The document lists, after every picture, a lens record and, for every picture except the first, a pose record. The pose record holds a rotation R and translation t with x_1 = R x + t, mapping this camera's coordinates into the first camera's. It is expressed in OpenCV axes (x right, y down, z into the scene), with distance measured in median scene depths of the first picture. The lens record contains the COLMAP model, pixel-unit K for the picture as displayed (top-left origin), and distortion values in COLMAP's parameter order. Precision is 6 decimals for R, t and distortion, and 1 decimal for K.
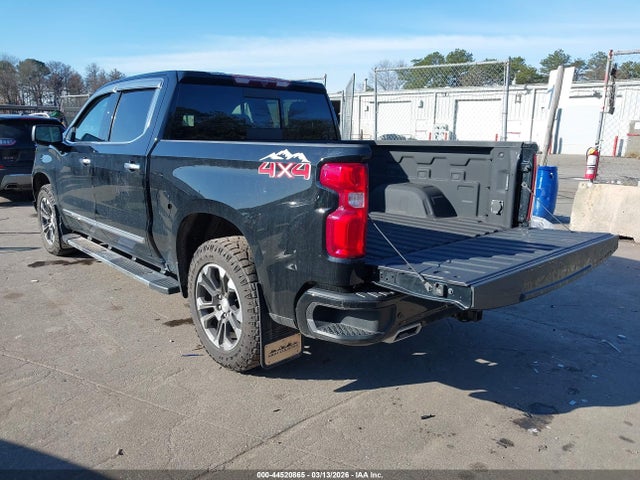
lens RADIAL K [[507.0, 0, 320.0], [0, 507.0, 240.0], [0, 0, 1]] dist [-0.002718, -0.000832]
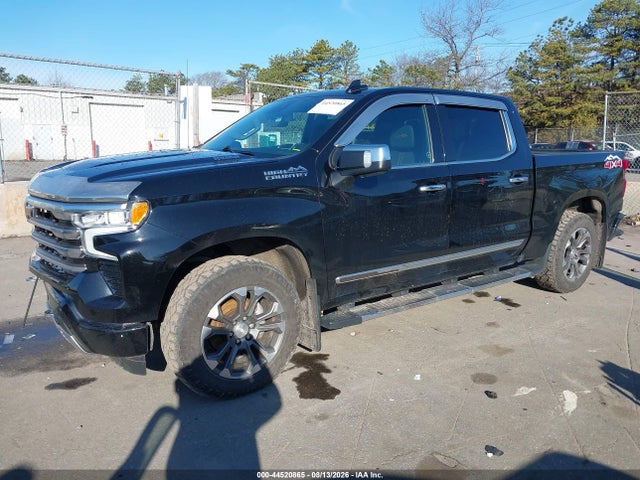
lens RADIAL K [[507.0, 0, 320.0], [0, 507.0, 240.0], [0, 0, 1]] dist [-0.002718, -0.000832]
pose [[0.100165, -0.205946, 0.973423, -0.758036], [0.199890, 0.962562, 0.183080, -0.153496], [-0.974685, 0.176239, 0.137582, 0.639732]]
